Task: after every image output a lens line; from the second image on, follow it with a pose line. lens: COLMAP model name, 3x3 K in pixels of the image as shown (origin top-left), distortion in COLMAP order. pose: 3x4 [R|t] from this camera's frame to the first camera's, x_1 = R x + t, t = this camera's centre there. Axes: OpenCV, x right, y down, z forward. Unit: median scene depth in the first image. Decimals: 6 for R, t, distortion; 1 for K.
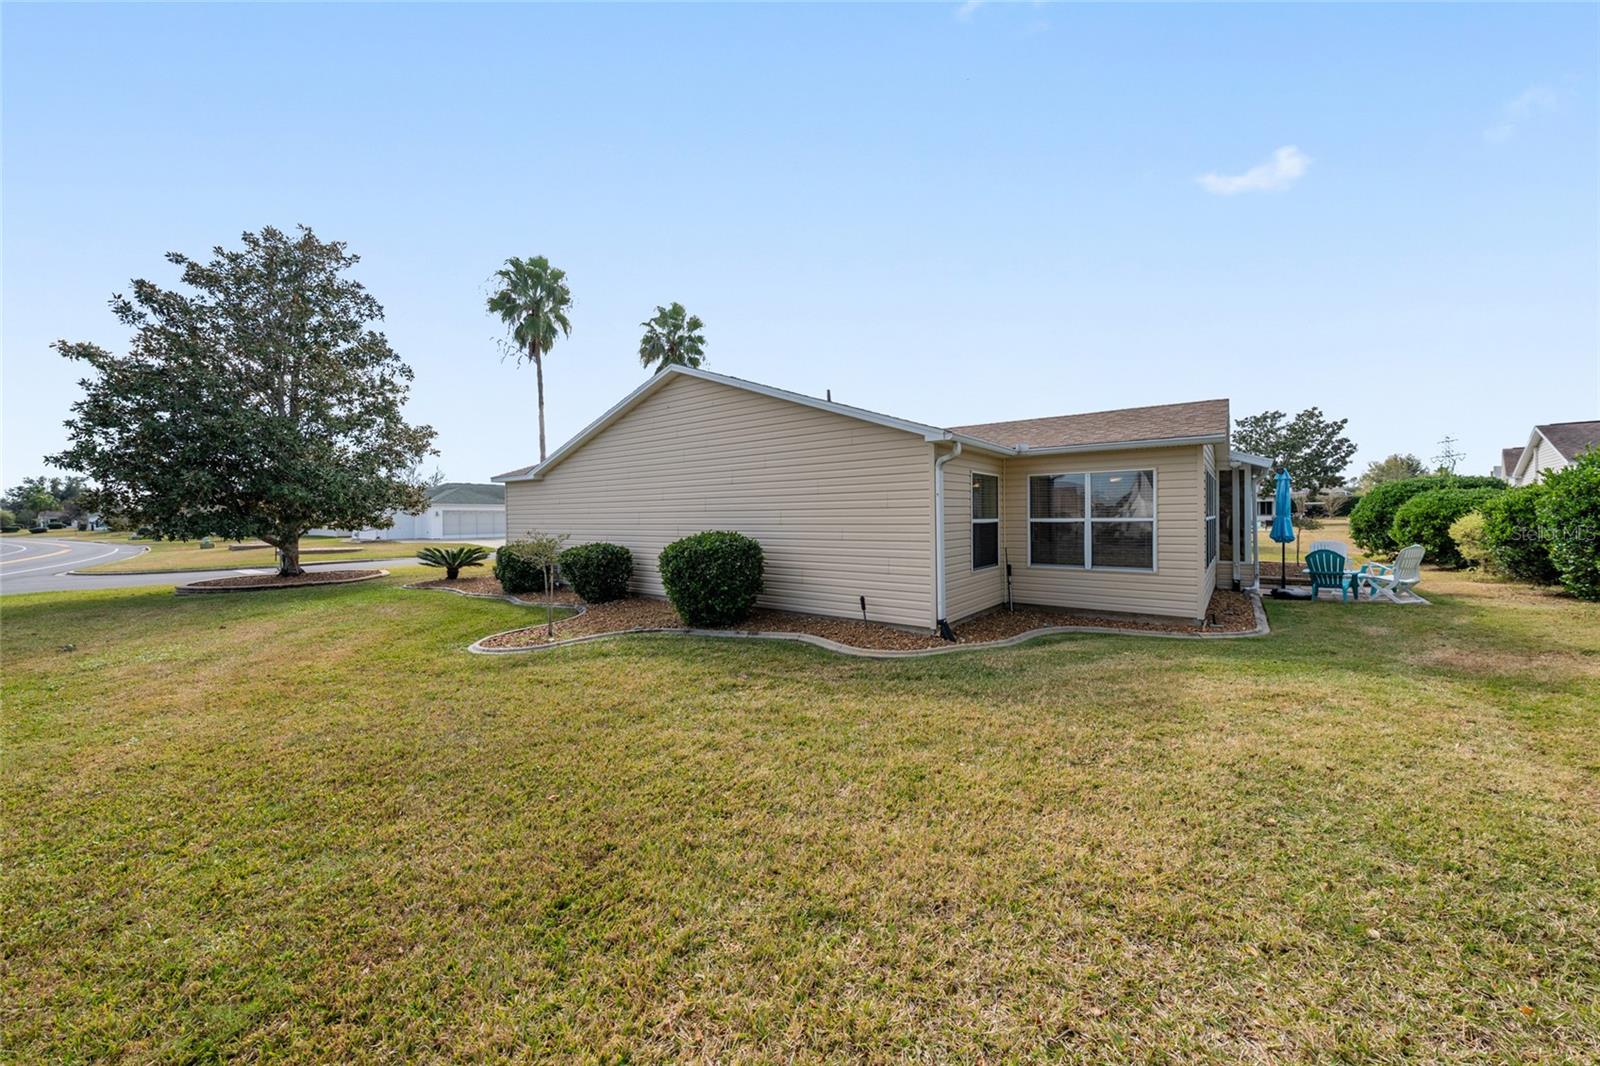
lens RADIAL K [[565.2, 0, 807.0], [0, 565.2, 539.7], [0, 0, 1]] dist [0.000137, -0.000066]
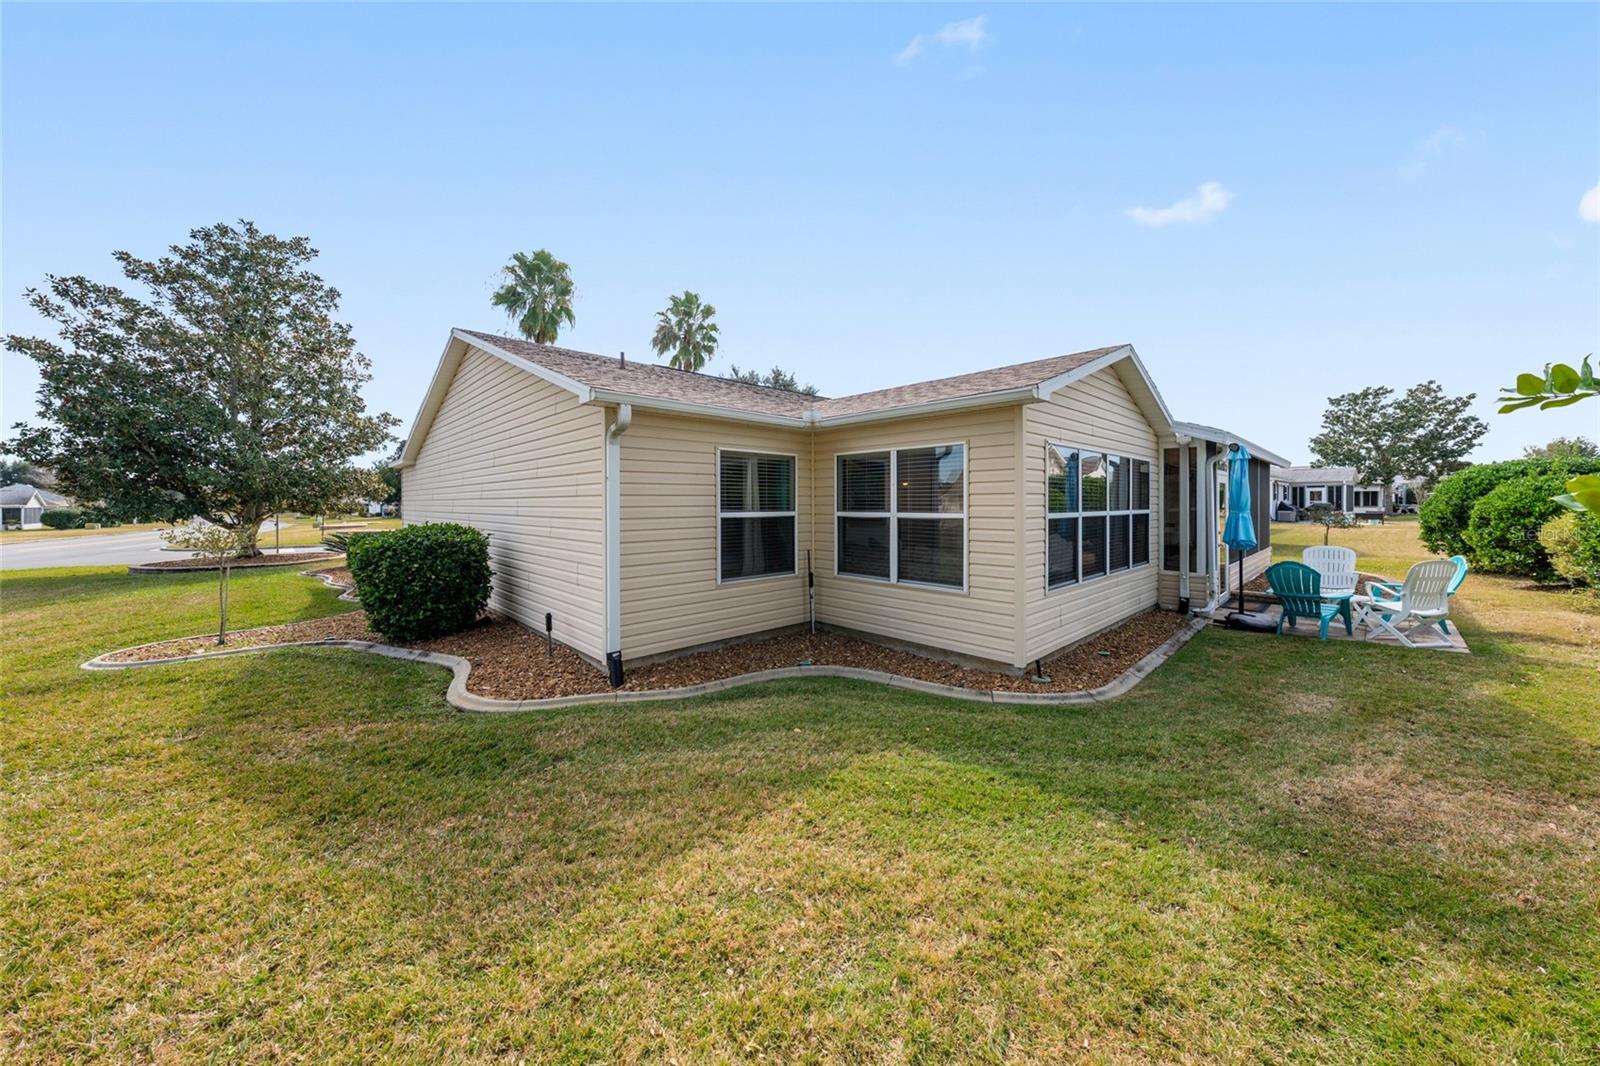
lens RADIAL K [[547.0, 0, 805.3], [0, 547.0, 515.4], [0, 0, 1]] dist [0.000366, 0.000004]
pose [[0.989348, 0.011403, -0.145125, 0.246112], [-0.014192, 0.999734, -0.018195, -0.010094], [0.144879, 0.020061, 0.989246, 0.147779]]
